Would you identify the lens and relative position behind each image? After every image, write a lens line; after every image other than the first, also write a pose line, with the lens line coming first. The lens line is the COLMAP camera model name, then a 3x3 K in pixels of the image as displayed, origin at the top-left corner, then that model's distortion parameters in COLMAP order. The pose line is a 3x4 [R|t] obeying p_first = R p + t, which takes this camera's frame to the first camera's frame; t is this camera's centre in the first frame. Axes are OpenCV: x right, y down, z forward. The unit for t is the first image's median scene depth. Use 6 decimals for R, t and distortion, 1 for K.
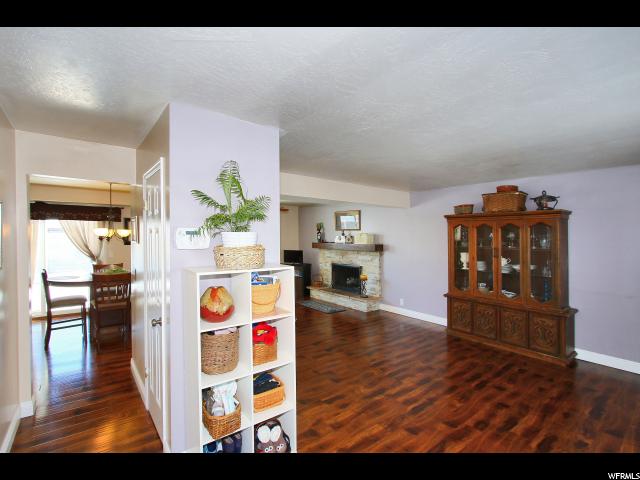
lens RADIAL K [[292.1, 0, 300.7], [0, 292.1, 234.9], [0, 0, 1]] dist [-0.000077, -0.000210]
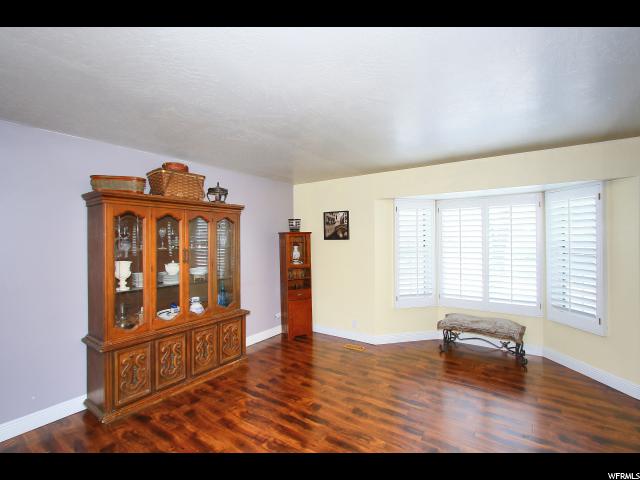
lens RADIAL K [[294.1, 0, 318.3], [0, 294.1, 237.3], [0, 0, 1]] dist [-0.016985, 0.000074]
pose [[-0.316241, -0.000240, 0.948679, -0.093378], [0.002221, 0.999997, 0.000994, 0.016090], [-0.948676, 0.002421, -0.316240, 0.856289]]
